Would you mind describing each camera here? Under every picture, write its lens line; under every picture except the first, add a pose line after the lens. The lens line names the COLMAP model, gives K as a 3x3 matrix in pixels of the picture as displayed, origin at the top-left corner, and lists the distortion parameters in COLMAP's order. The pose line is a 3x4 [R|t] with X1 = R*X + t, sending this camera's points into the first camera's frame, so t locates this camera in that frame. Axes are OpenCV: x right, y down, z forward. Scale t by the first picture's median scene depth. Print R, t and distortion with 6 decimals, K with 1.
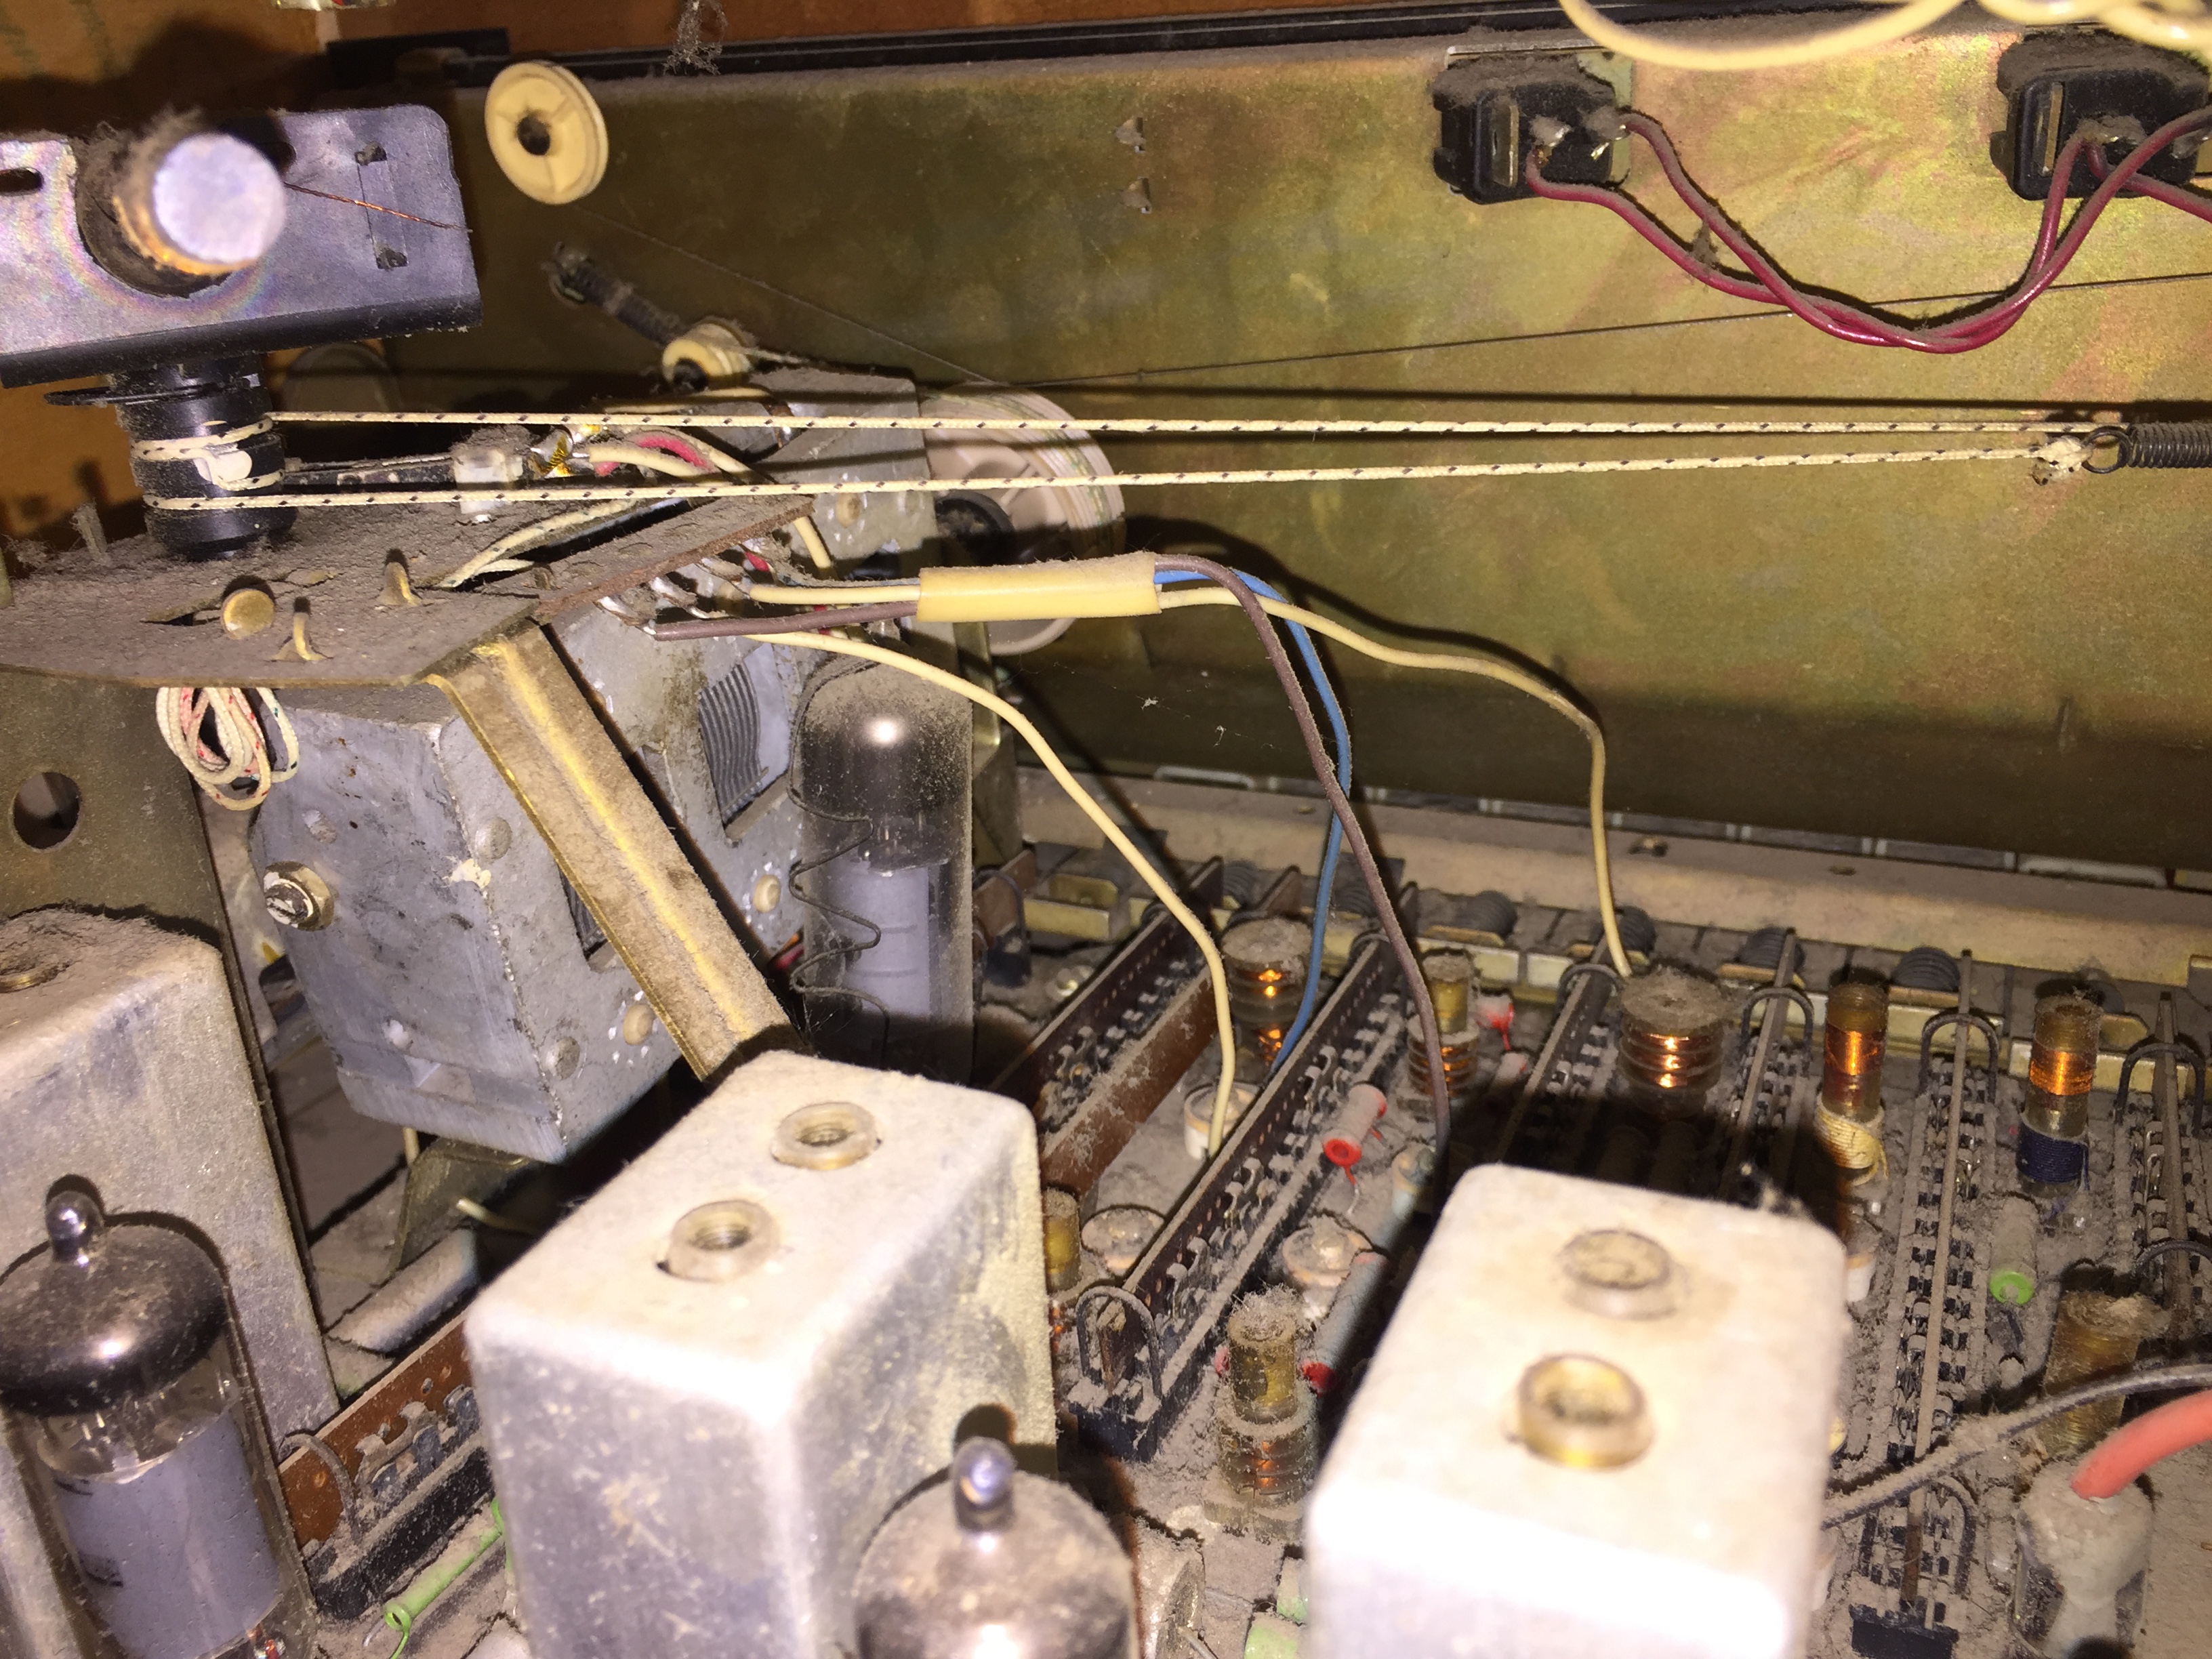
lens RADIAL K [[1914.9, 0, 1107.9], [0, 1914.9, 798.0], [0, 0, 1]] dist [0.074064, -0.118719]
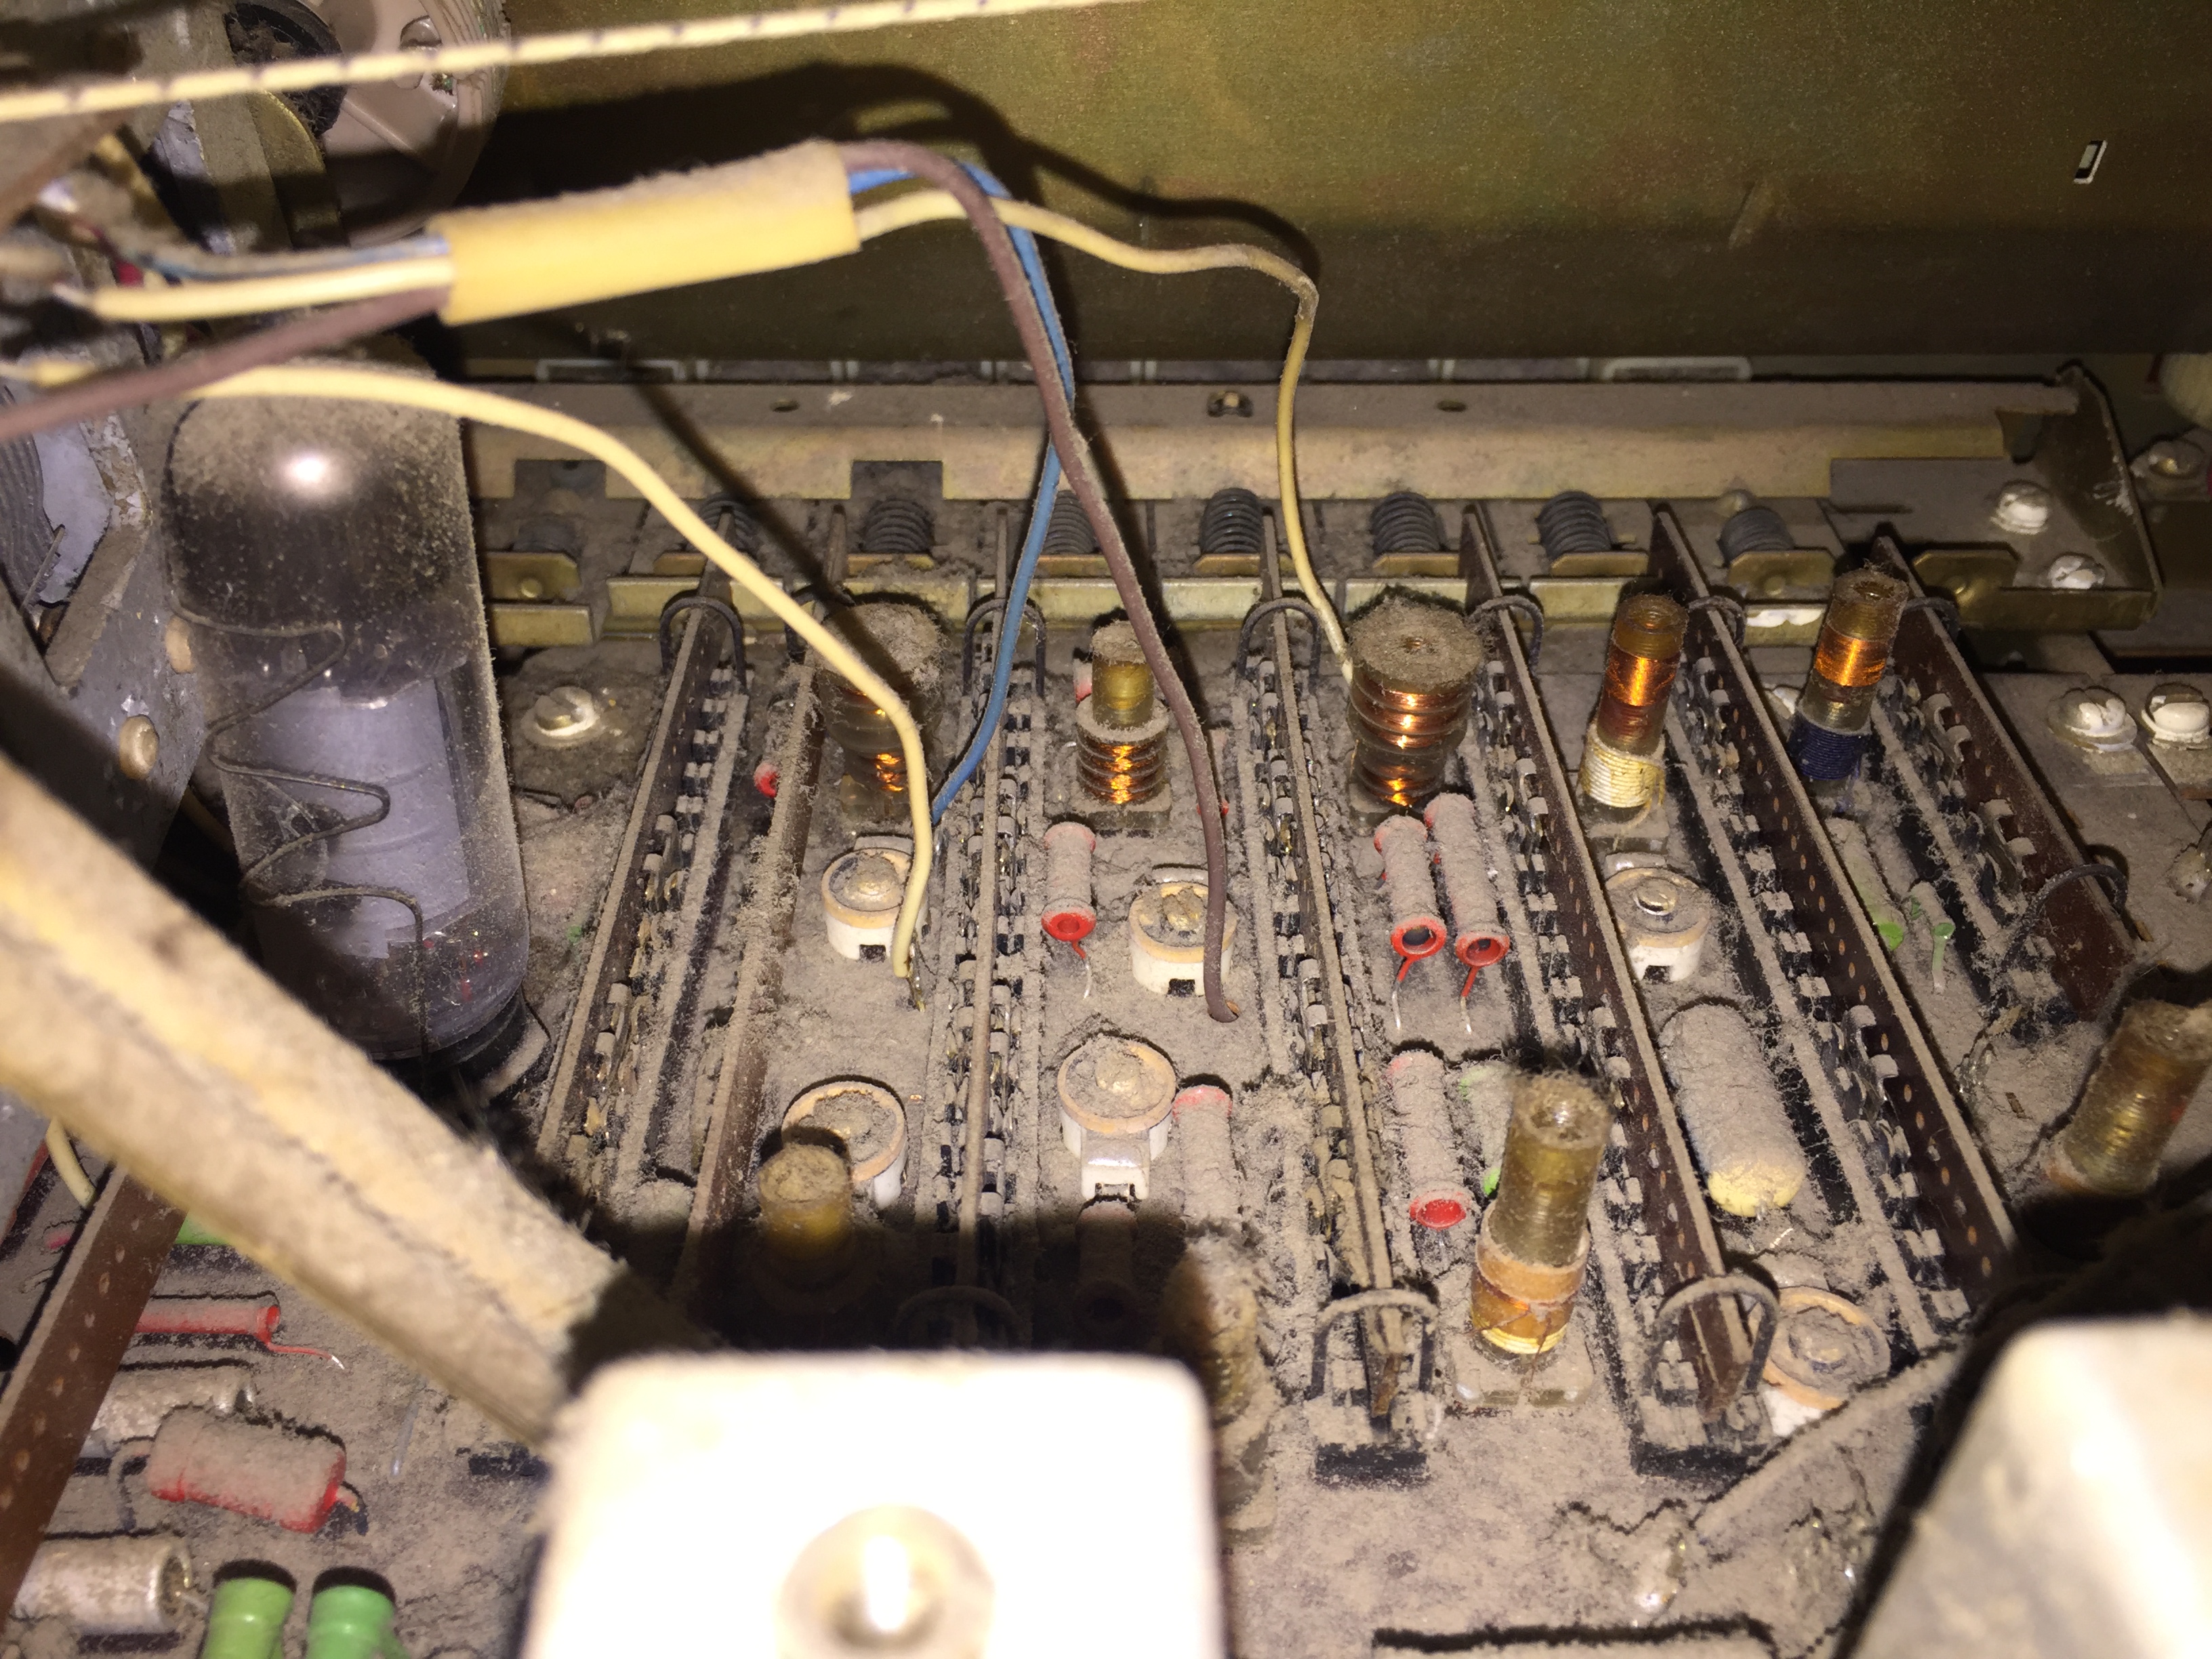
lens RADIAL K [[1914.9, 0, 1107.9], [0, 1914.9, 798.0], [0, 0, 1]] dist [0.074064, -0.118719]
pose [[0.901292, -0.220258, 0.373041, -0.142192], [0.102754, 0.945222, 0.309834, -0.099345], [-0.420850, -0.240920, 0.874553, 0.357444]]
